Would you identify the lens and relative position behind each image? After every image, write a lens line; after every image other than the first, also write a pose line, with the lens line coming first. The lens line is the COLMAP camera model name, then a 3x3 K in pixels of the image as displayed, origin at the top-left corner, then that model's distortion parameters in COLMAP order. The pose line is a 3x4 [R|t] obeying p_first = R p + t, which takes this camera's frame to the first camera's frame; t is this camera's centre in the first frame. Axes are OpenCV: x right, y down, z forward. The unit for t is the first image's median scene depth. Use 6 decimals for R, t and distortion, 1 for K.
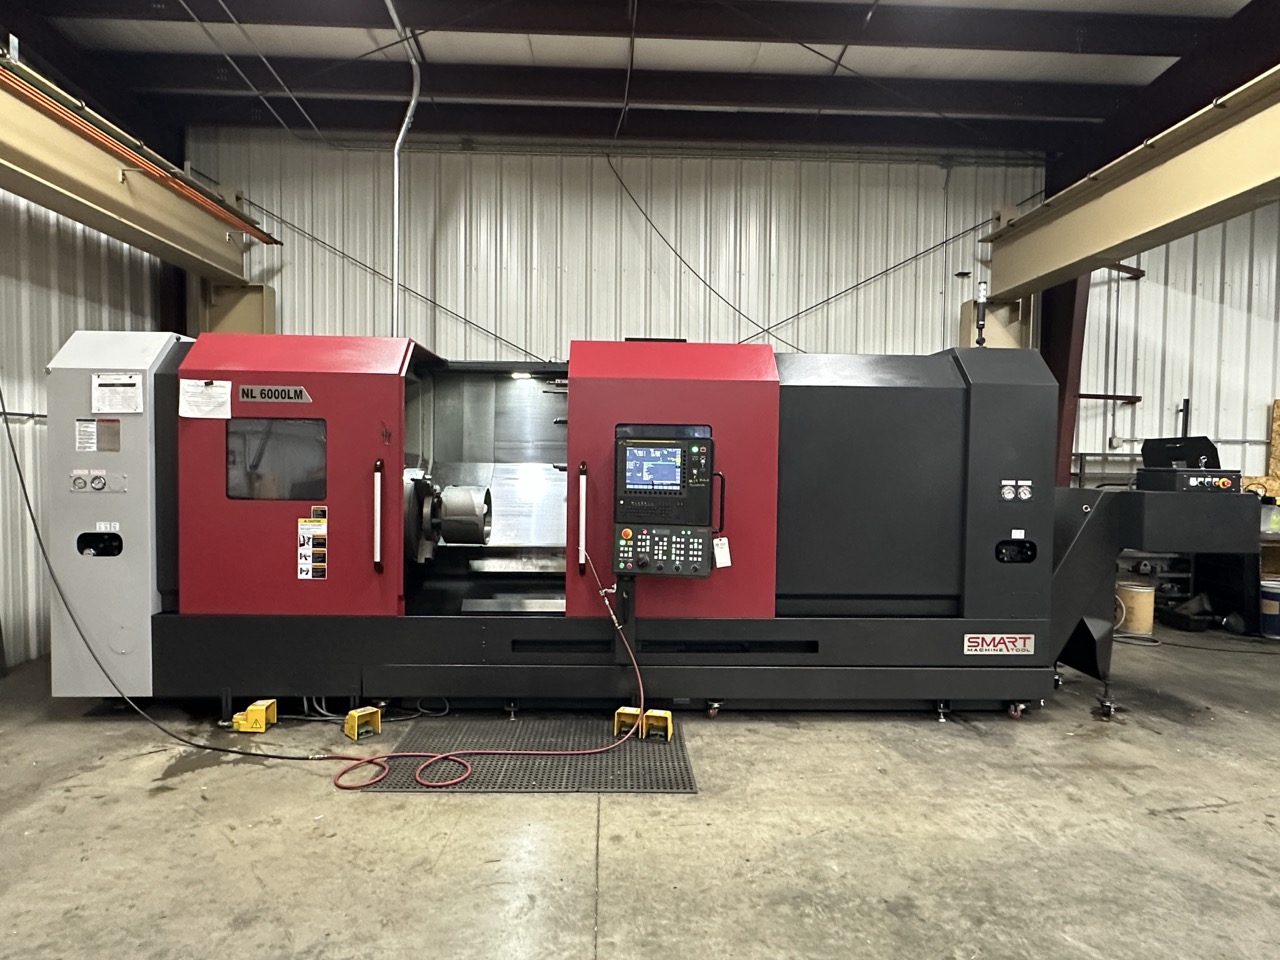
lens RADIAL K [[761.1, 0, 639.2], [0, 761.1, 486.7], [0, 0, 1]] dist [-0.000048, 0.001117]
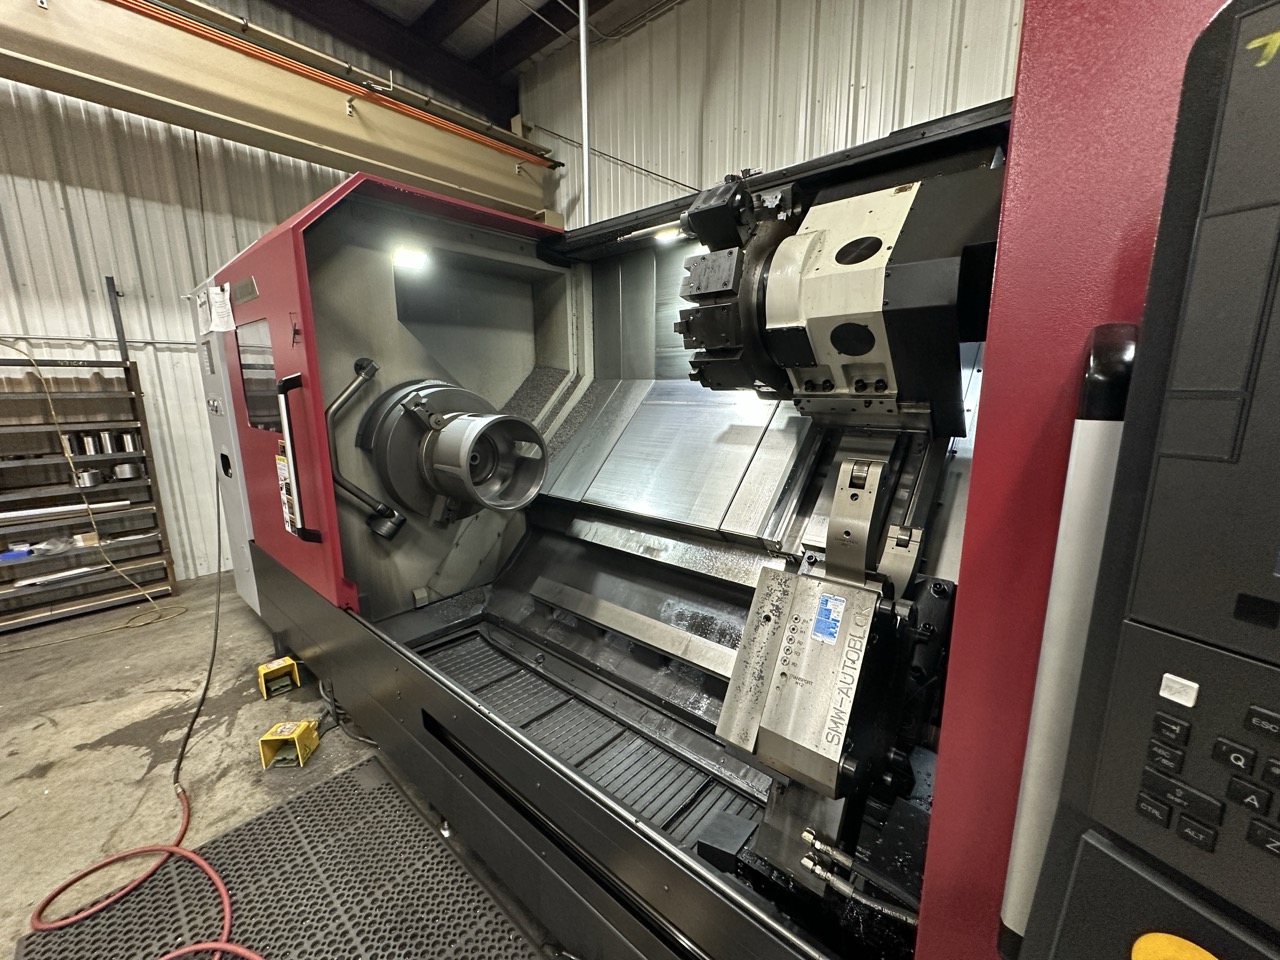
lens RADIAL K [[509.0, 0, 640.8], [0, 509.0, 478.8], [0, 0, 1]] dist [-0.001176, 0.000217]
pose [[0.728003, 0.107827, -0.677042, 0.177325], [-0.006804, 0.988642, 0.150137, -0.014923], [0.685540, -0.104693, 0.720468, 0.888381]]
